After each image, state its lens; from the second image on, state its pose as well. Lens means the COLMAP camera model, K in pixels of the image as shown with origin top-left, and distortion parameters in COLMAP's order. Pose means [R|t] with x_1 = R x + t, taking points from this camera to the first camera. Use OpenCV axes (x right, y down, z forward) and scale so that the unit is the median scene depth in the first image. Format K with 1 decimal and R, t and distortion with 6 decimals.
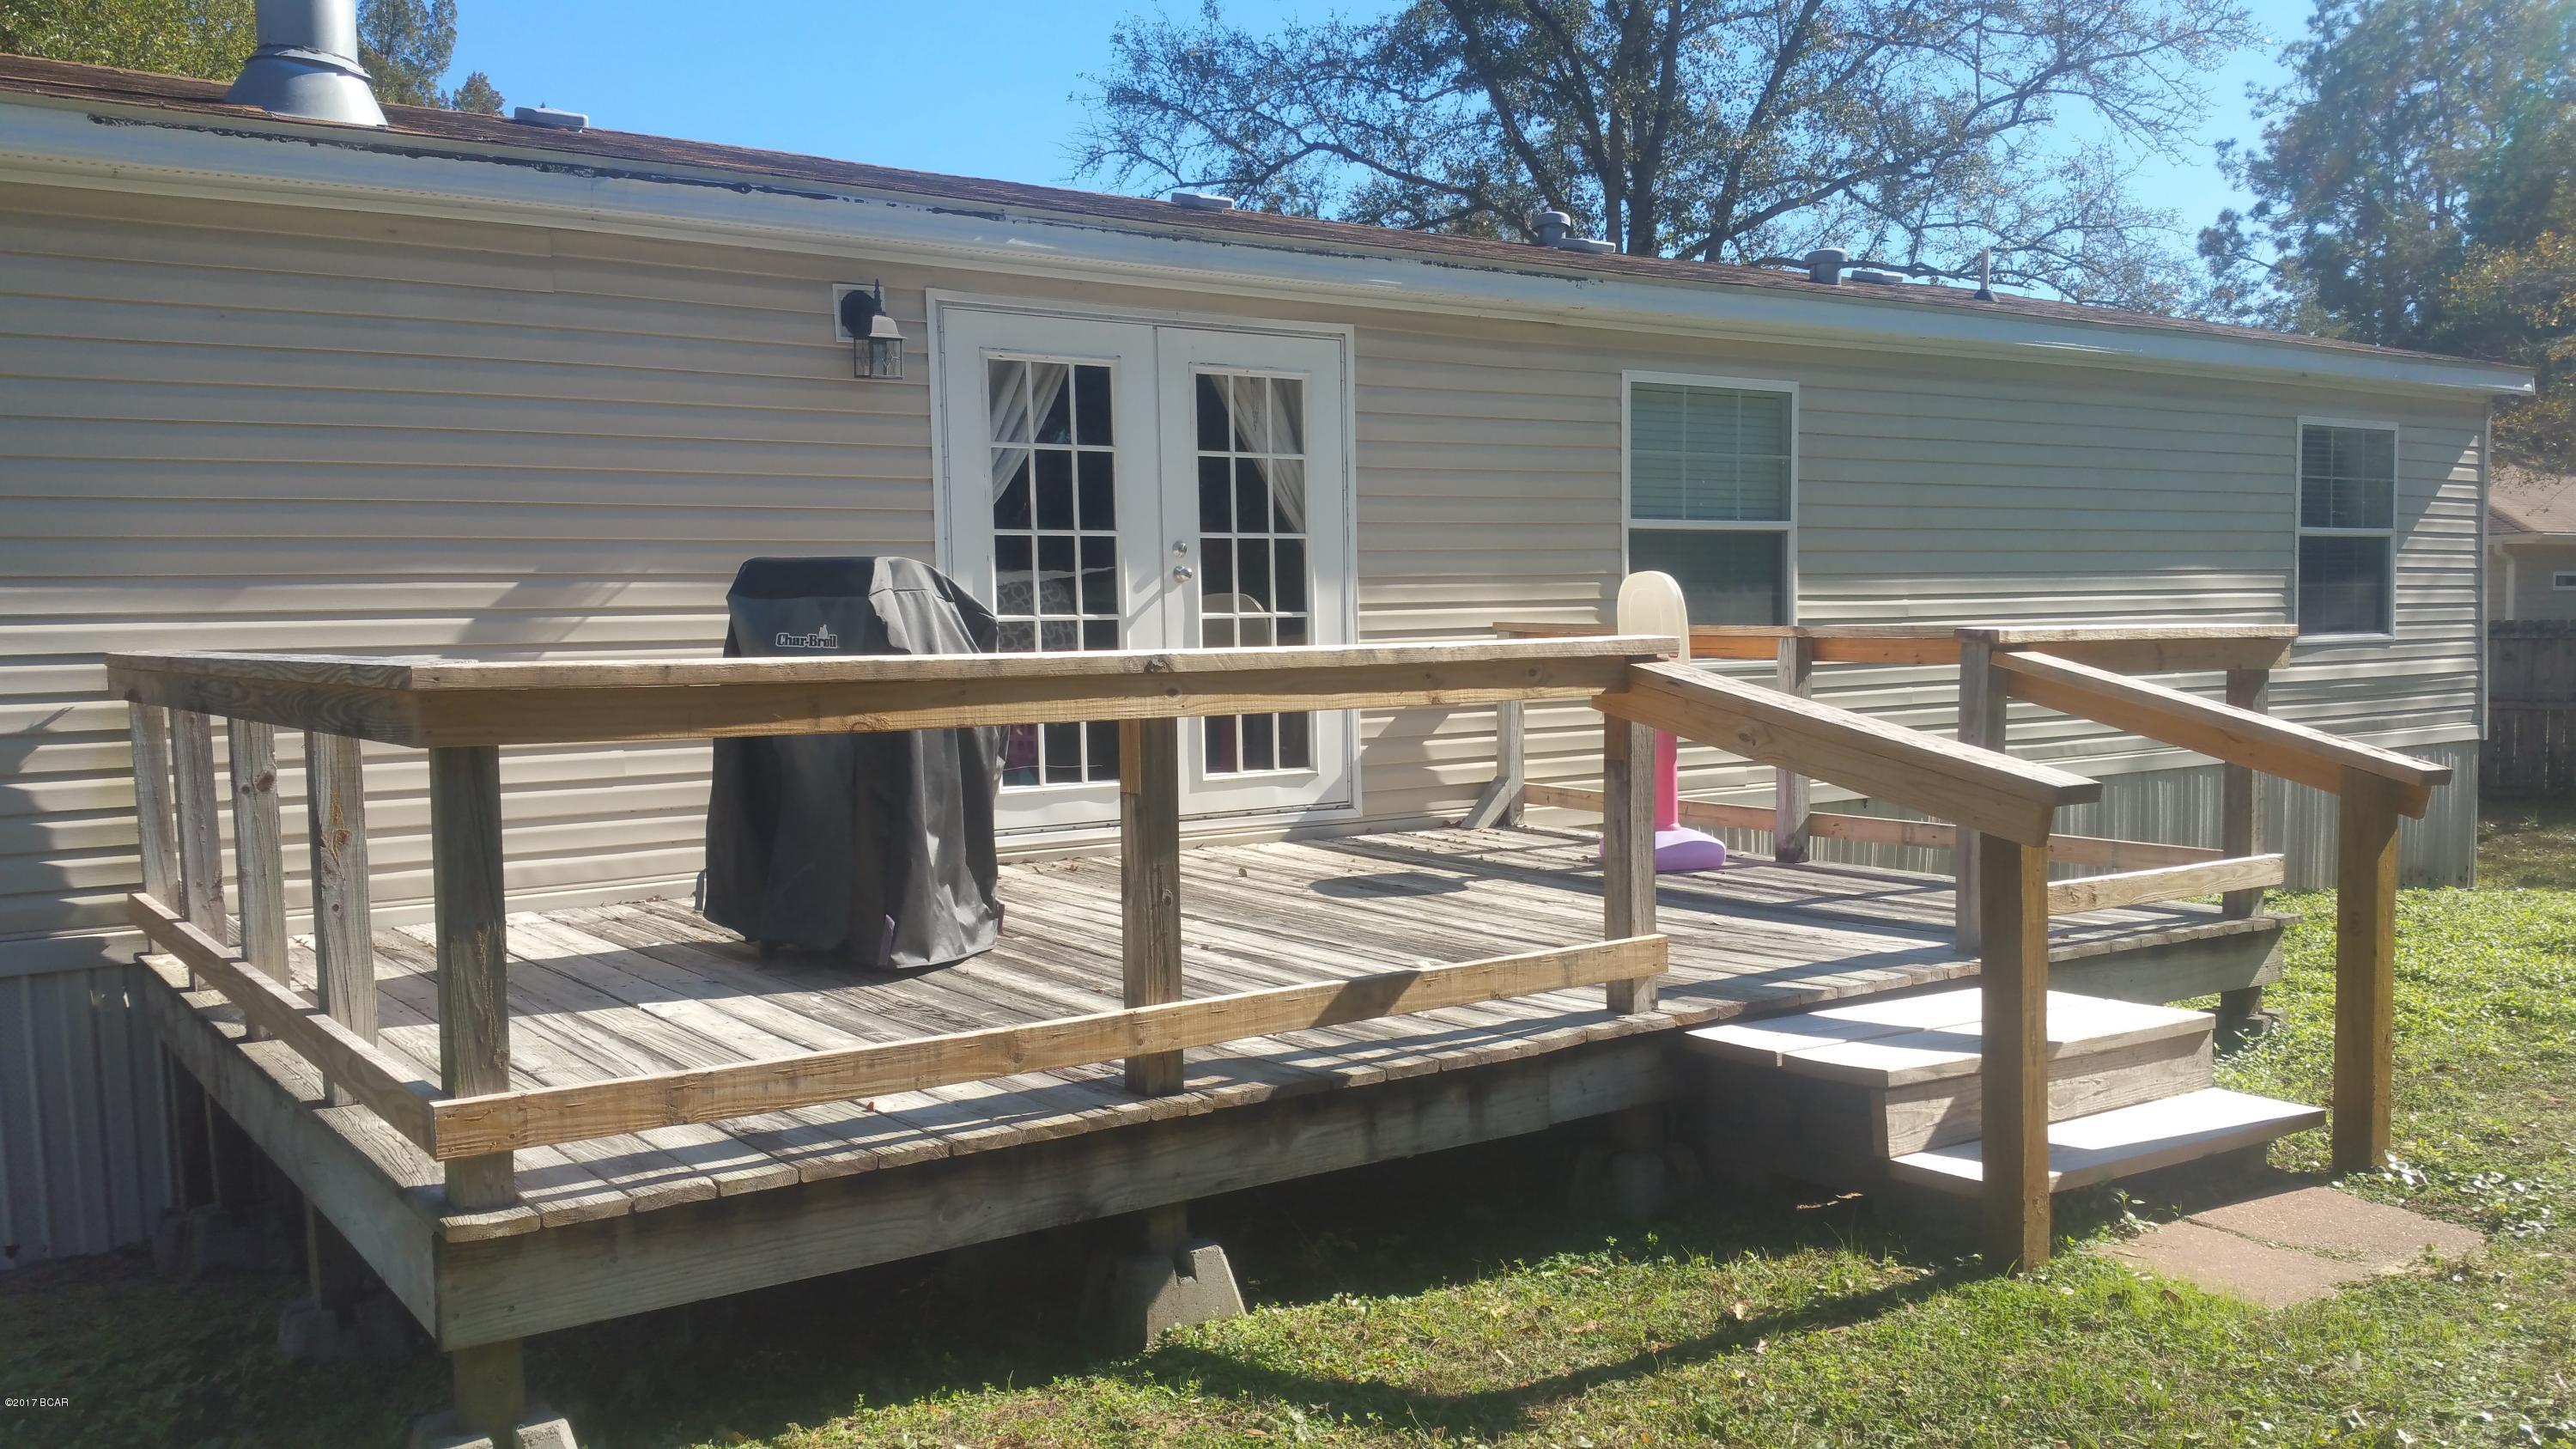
lens RADIAL K [[2060.2, 0, 1260.5], [0, 2060.2, 741.3], [0, 0, 1]] dist [0.111086, -0.179052]
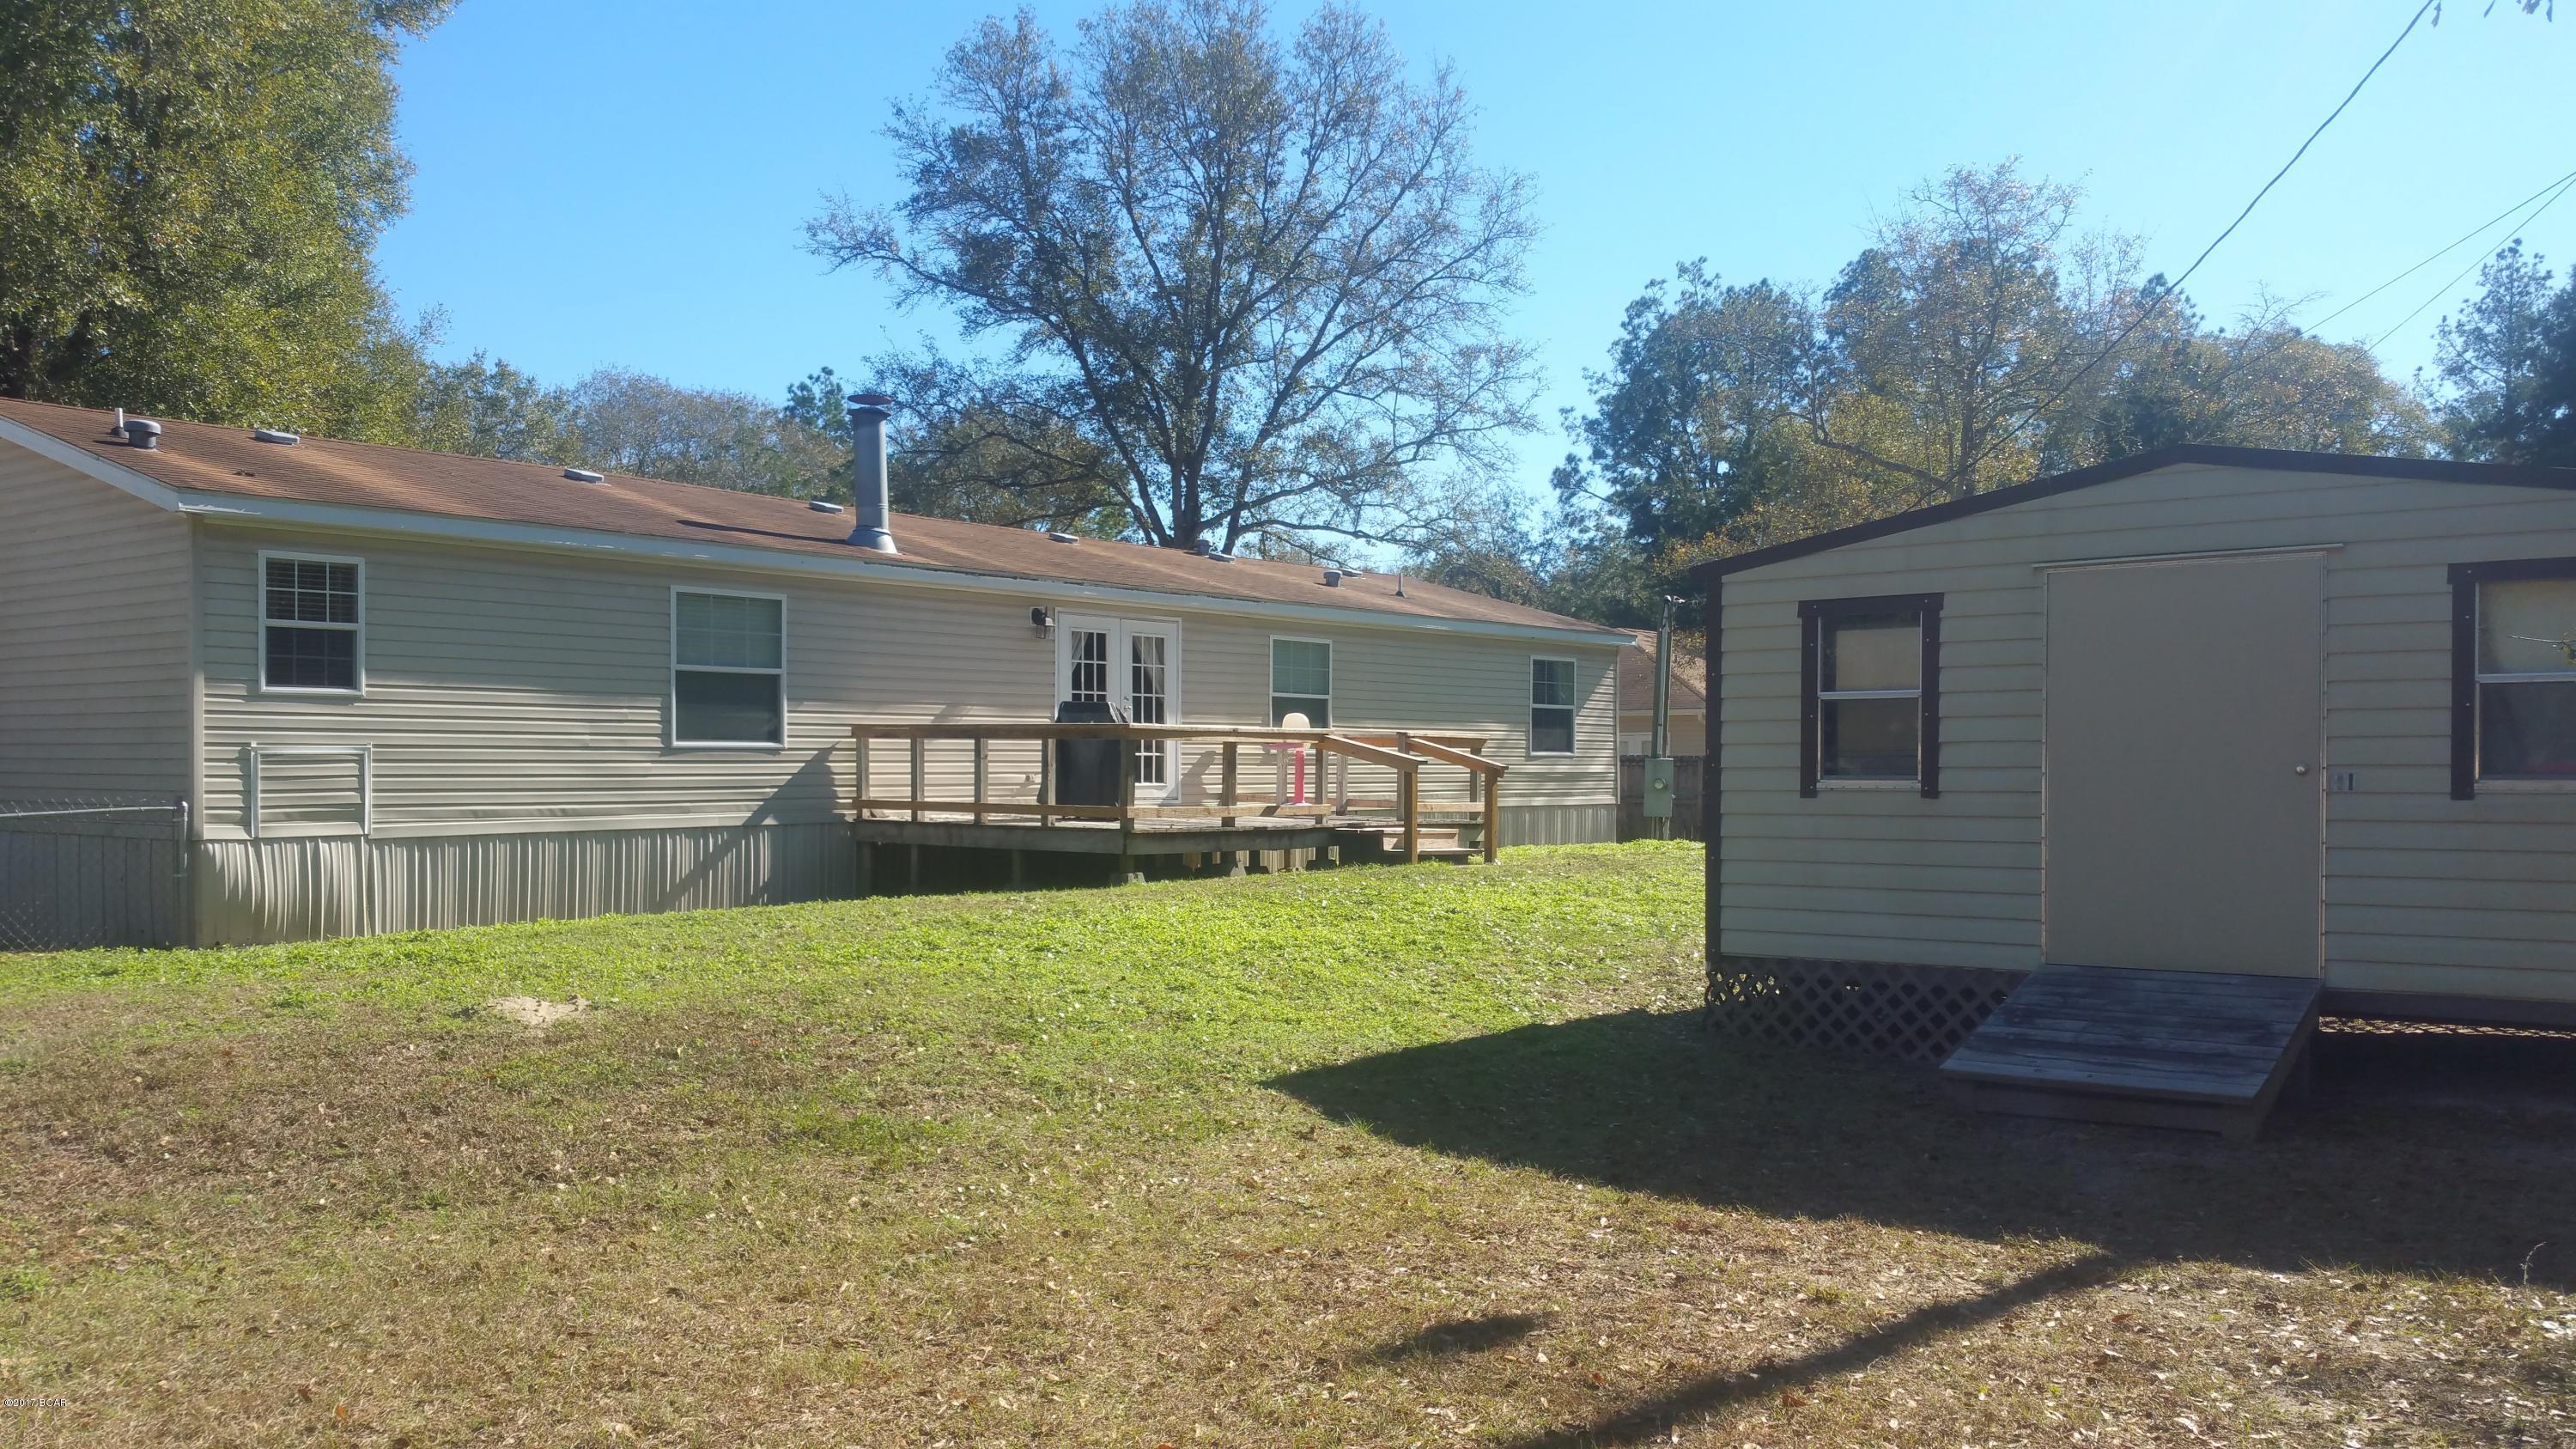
lens RADIAL K [[2060.2, 0, 1279.8], [0, 2060.2, 777.9], [0, 0, 1]] dist [0.111086, -0.179052]
pose [[0.961193, 0.020286, 0.275129, -0.341500], [-0.005986, 0.998592, -0.052717, 0.087835], [-0.275811, 0.049025, 0.959961, -0.961434]]
